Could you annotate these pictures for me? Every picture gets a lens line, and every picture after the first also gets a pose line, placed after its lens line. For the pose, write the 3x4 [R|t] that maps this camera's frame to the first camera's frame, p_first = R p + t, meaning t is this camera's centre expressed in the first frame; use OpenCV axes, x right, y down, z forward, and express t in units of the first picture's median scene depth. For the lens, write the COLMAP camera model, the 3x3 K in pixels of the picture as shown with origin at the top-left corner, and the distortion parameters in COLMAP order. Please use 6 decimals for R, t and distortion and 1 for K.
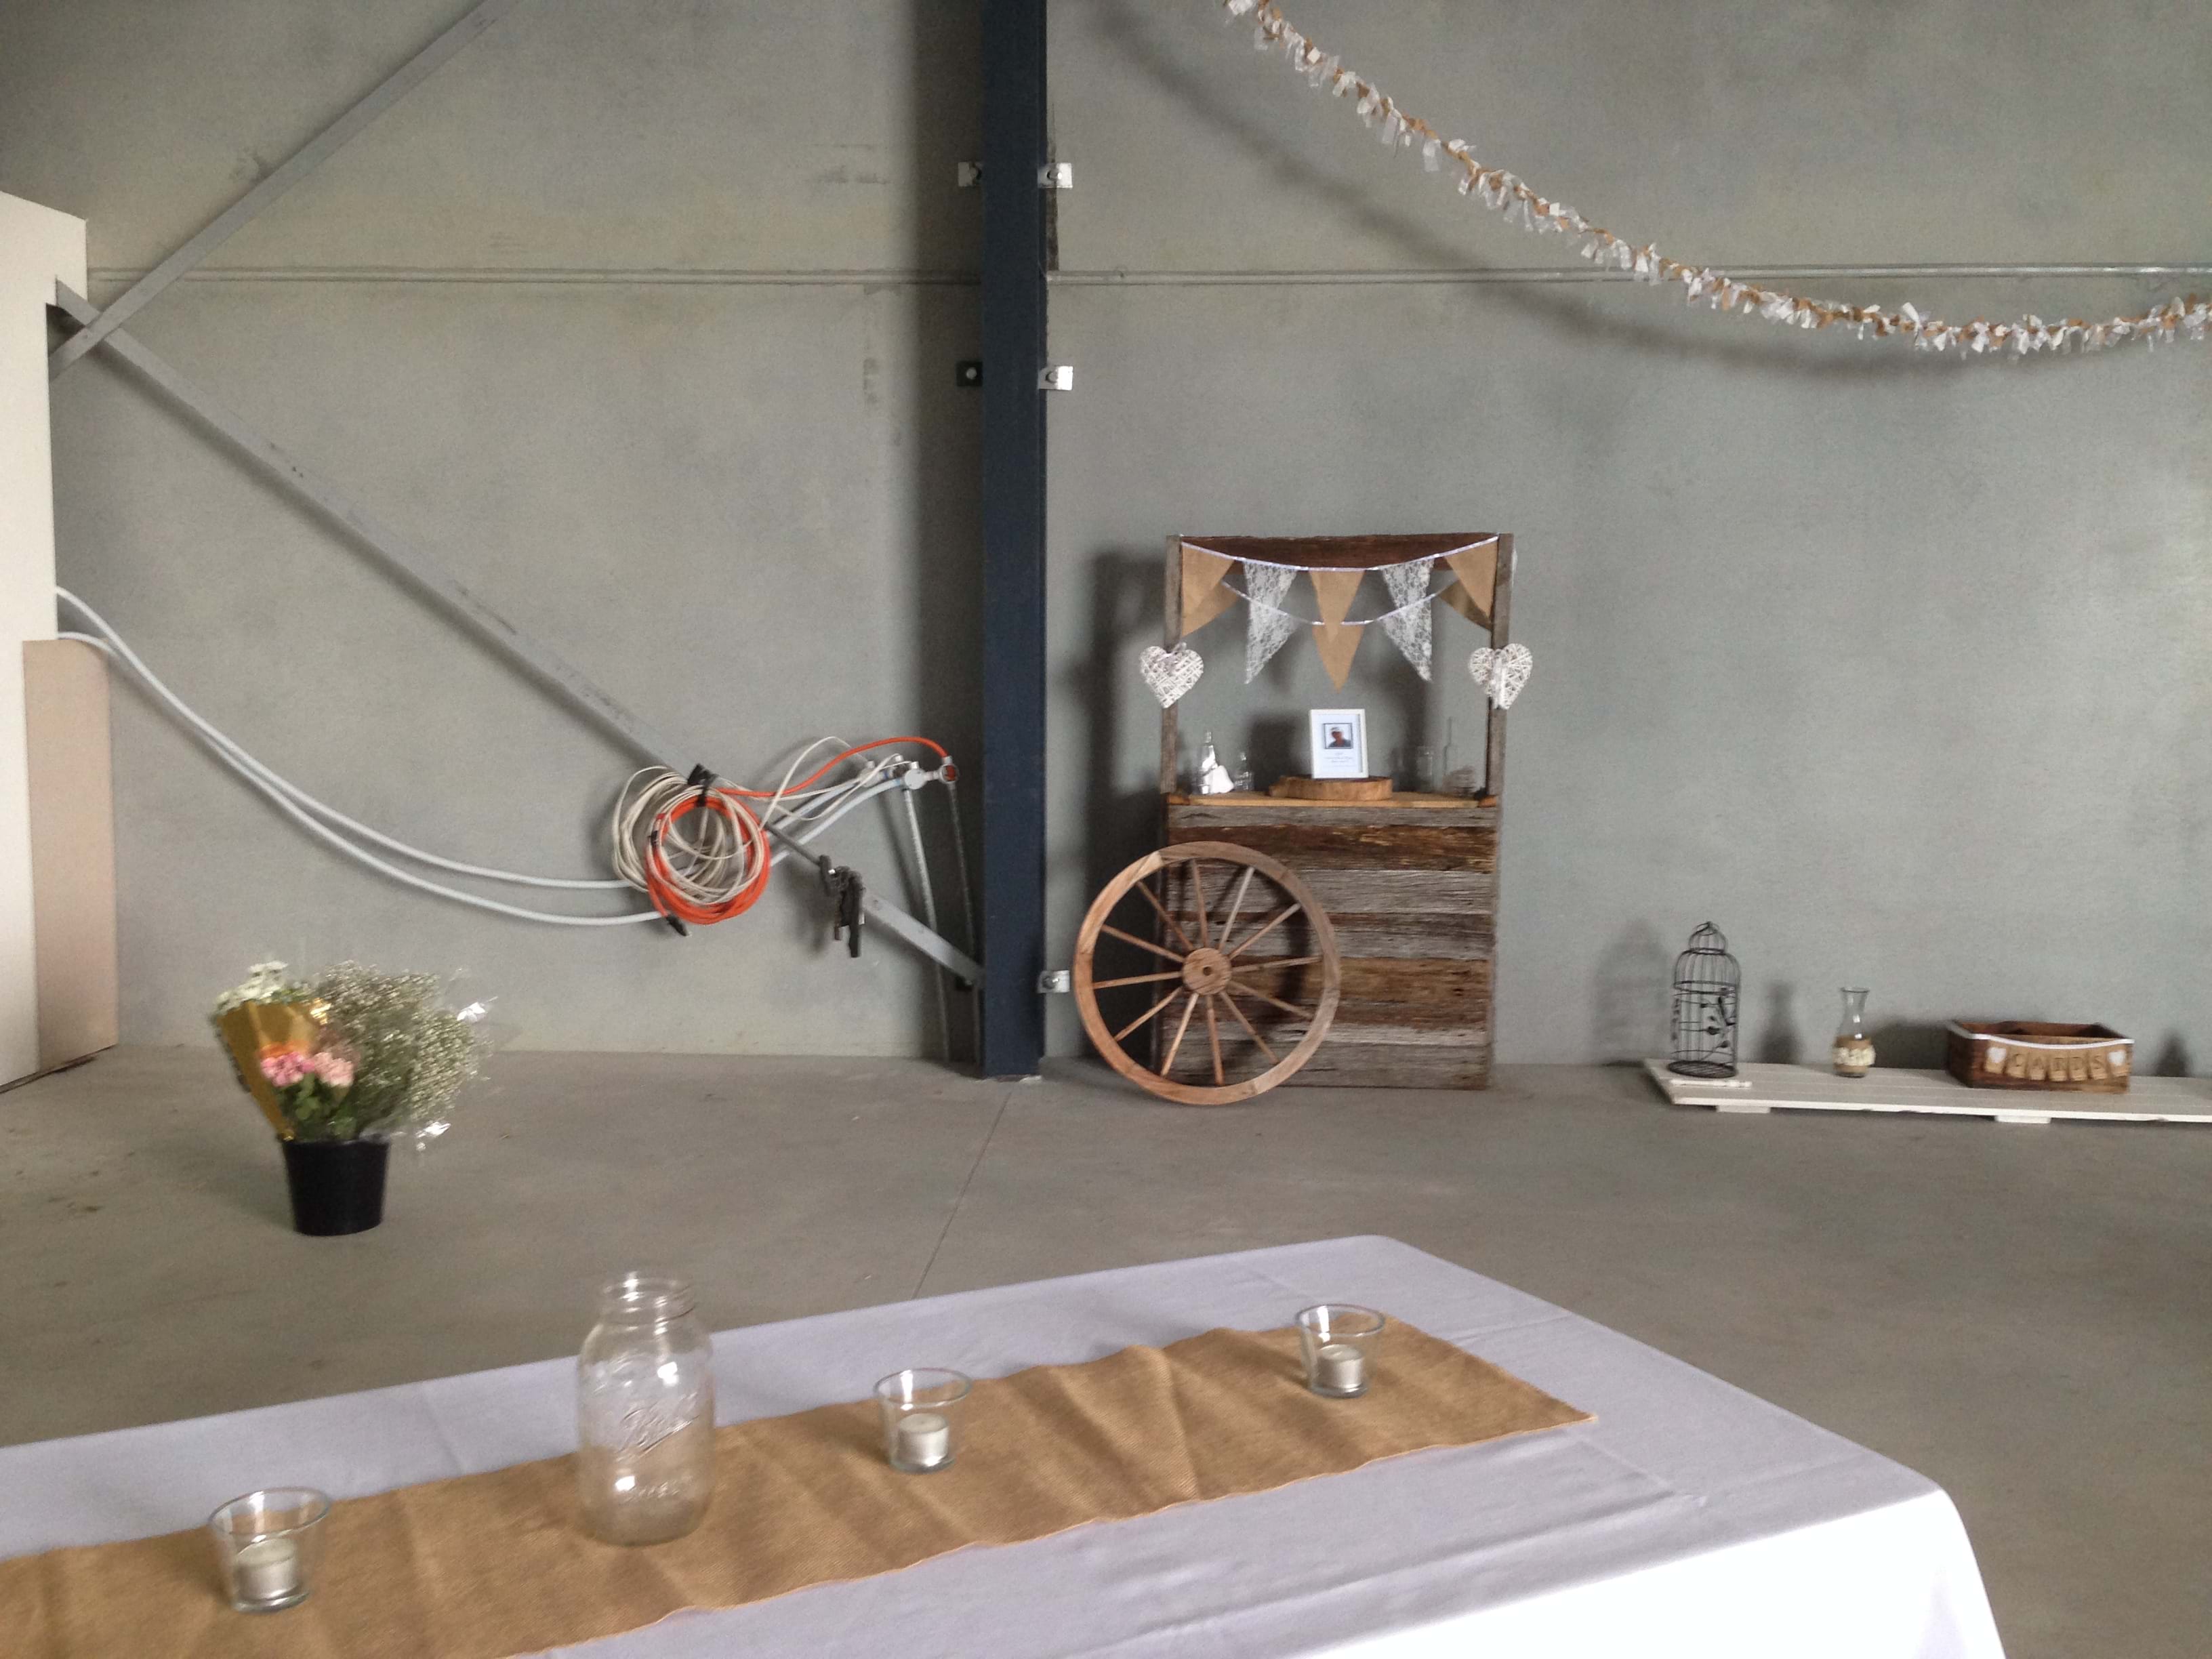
lens RADIAL K [[2077.7, 0, 1103.3], [0, 2077.7, 838.7], [0, 0, 1]] dist [0.036765, 0.000000]
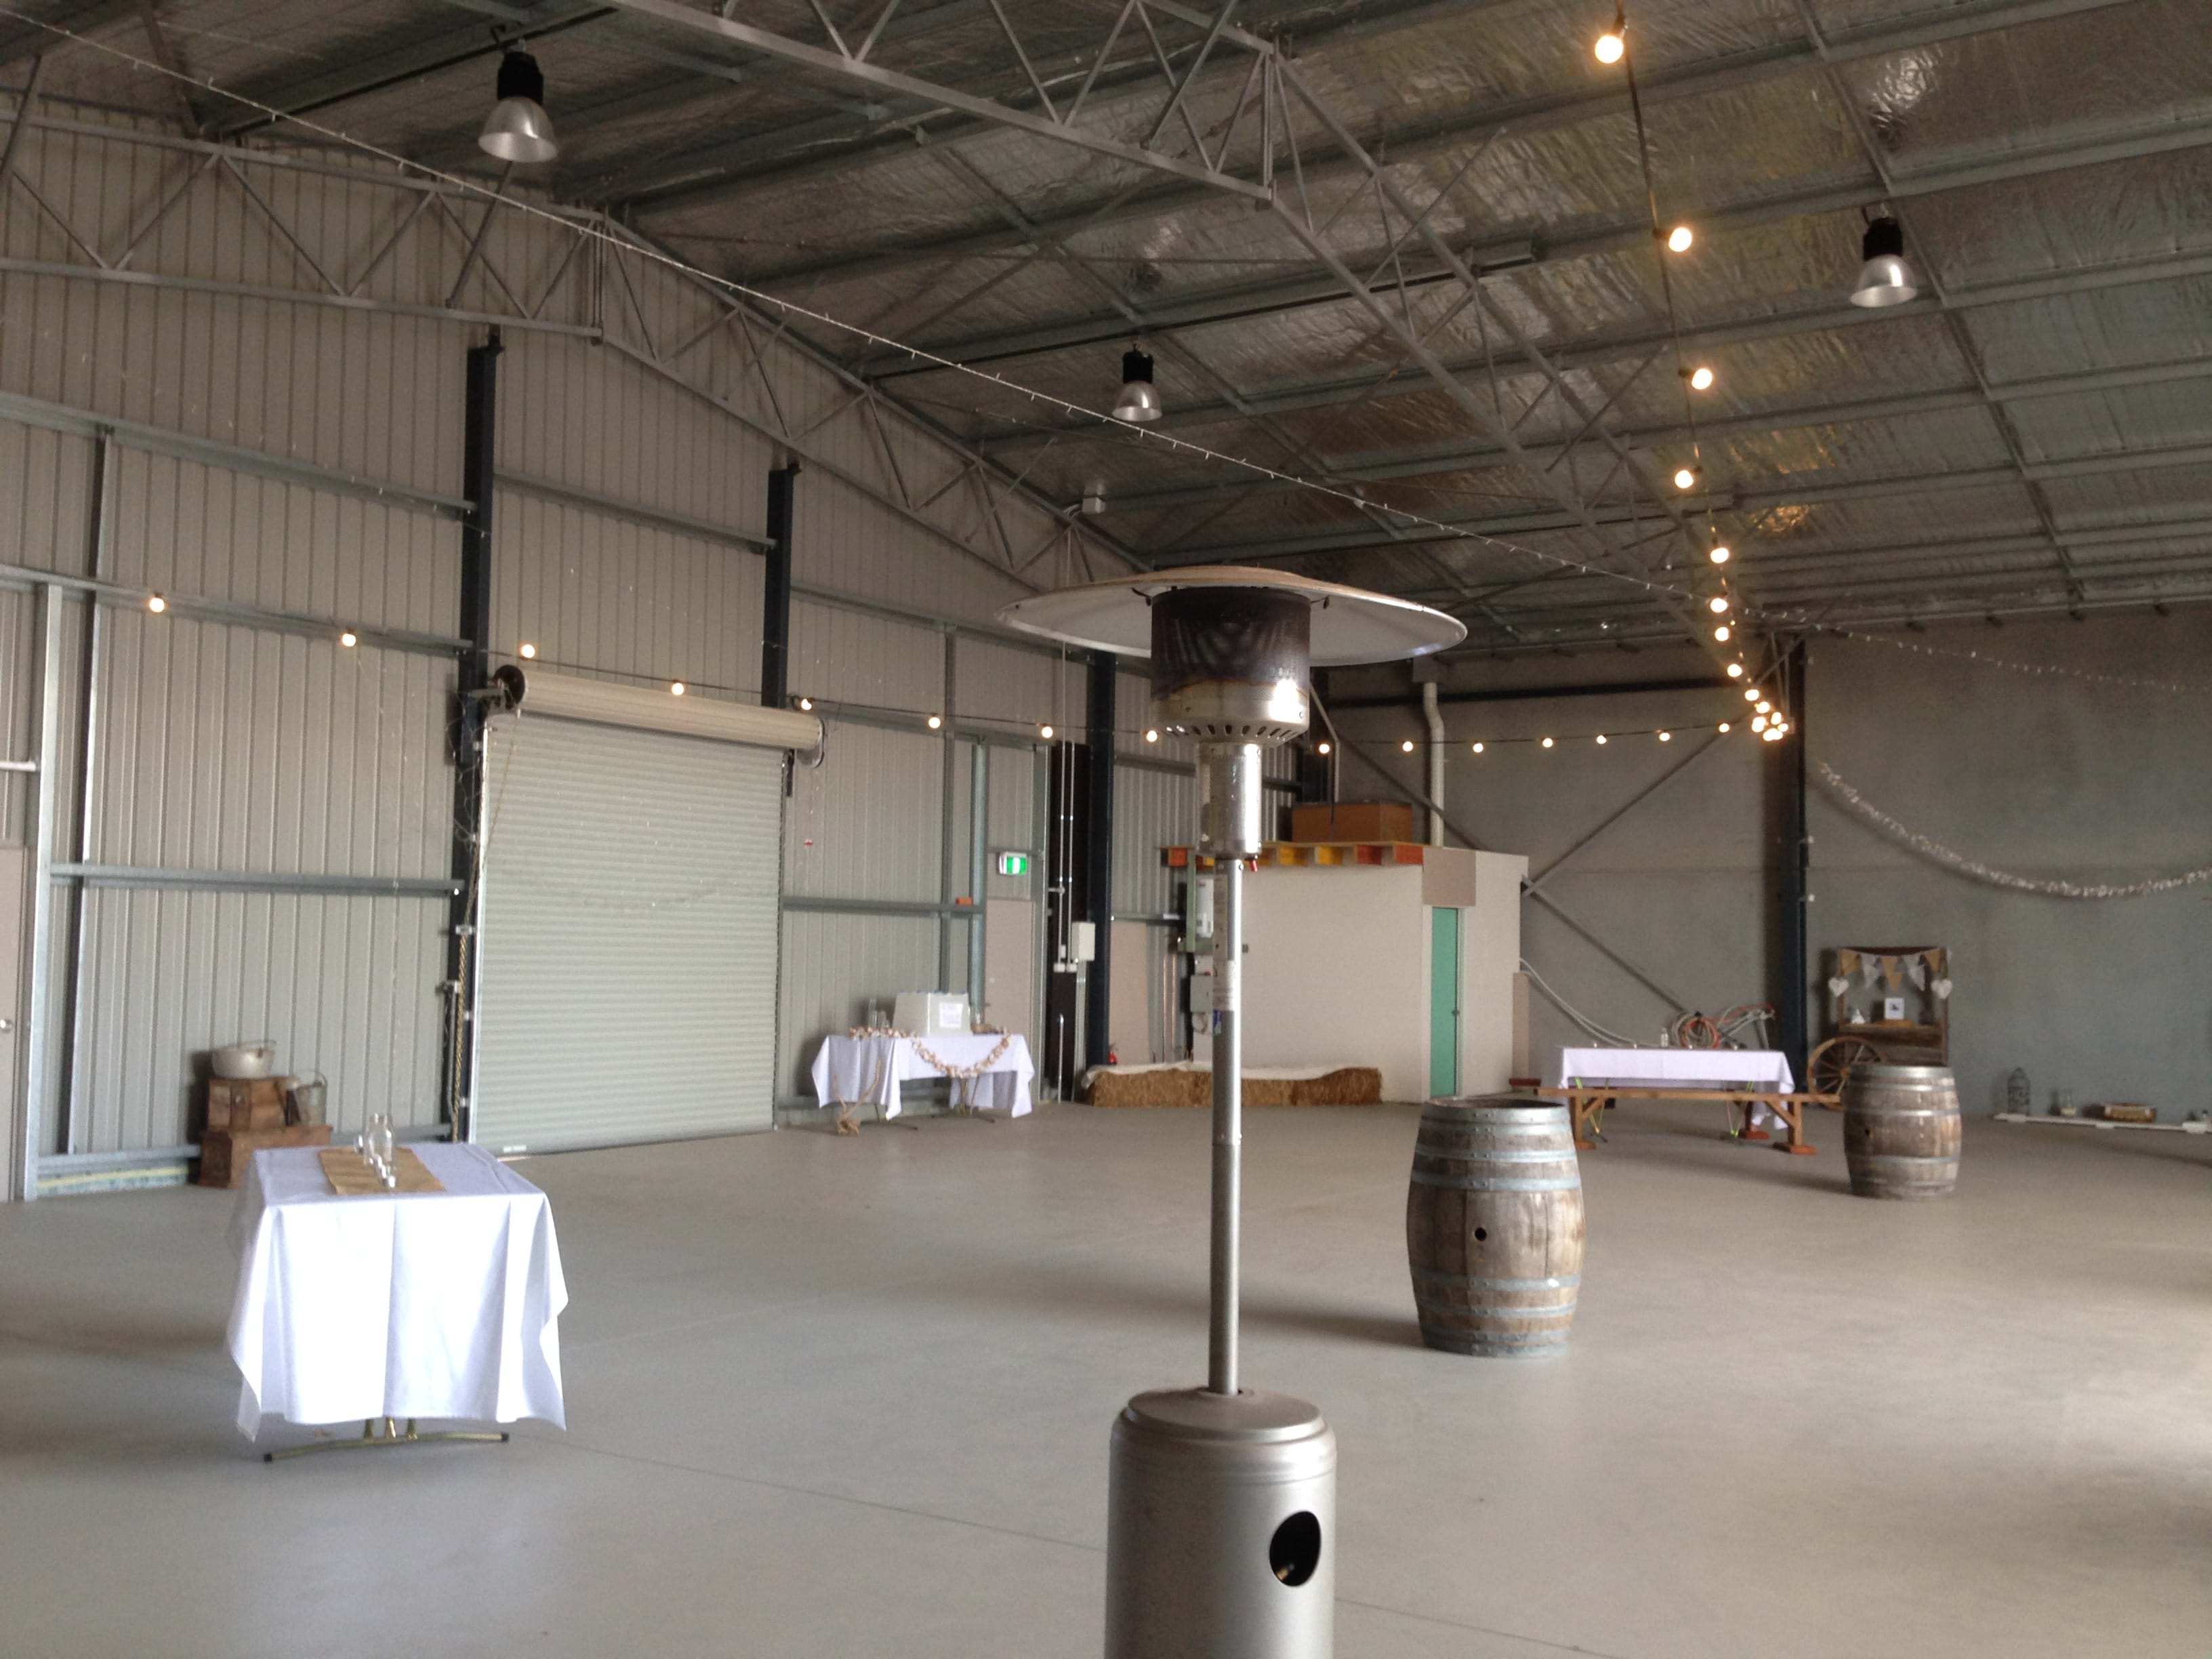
lens RADIAL K [[2077.7, 0, 1103.1], [0, 2077.7, 836.4], [0, 0, 1]] dist [0.036765, 0.000000]
pose [[0.877016, -0.018519, -0.480105, 0.607566], [-0.053655, 0.989231, -0.136170, 0.202684], [0.477456, 0.145184, 0.866578, -2.515075]]
